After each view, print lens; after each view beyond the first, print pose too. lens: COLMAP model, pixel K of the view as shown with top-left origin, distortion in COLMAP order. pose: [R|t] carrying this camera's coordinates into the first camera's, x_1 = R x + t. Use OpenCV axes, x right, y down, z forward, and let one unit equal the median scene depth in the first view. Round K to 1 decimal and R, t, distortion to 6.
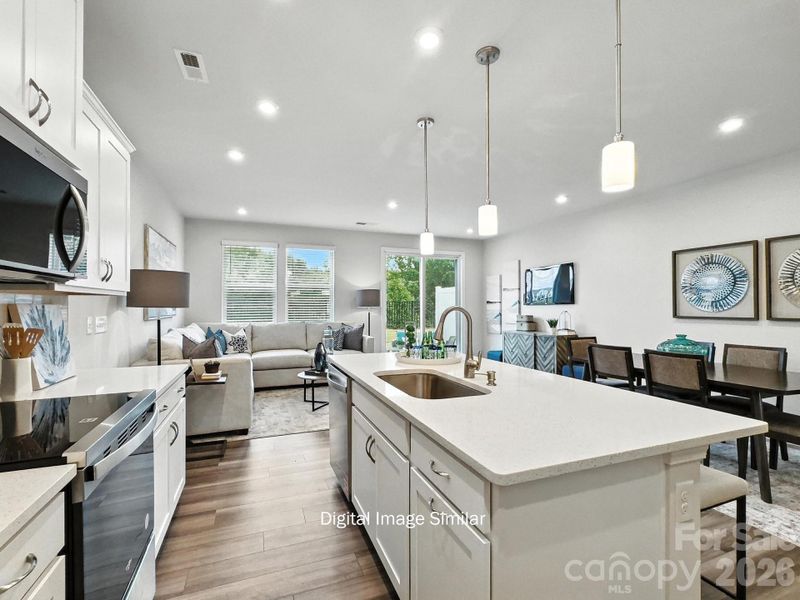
lens RADIAL K [[368.8, 0, 399.6], [0, 368.8, 300.5], [0, 0, 1]] dist [-0.002180, -0.000671]
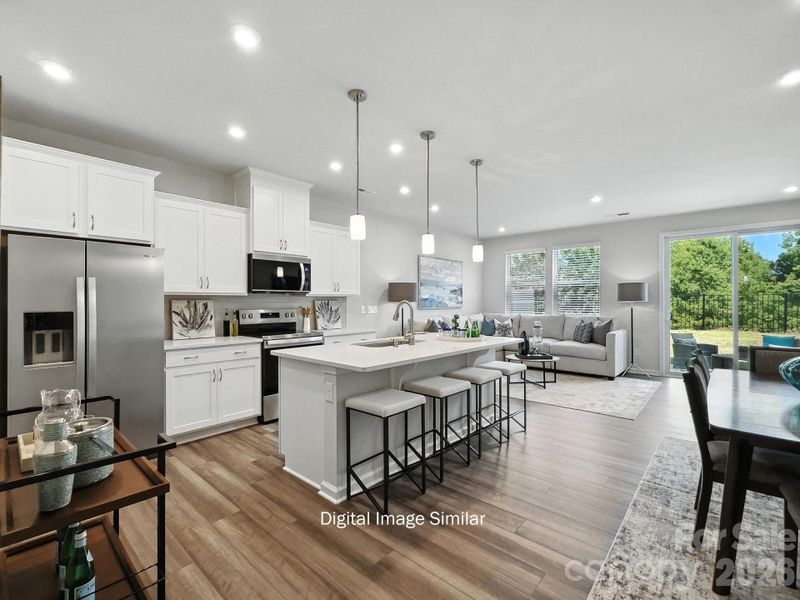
lens RADIAL K [[368.8, 0, 400.0], [0, 368.8, 300.9], [0, 0, 1]] dist [-0.002180, -0.000671]
pose [[0.445722, -0.000606, -0.895171, 0.599288], [0.013568, 0.999889, 0.006079, 0.001190], [0.895069, -0.014856, 0.445681, 0.084111]]
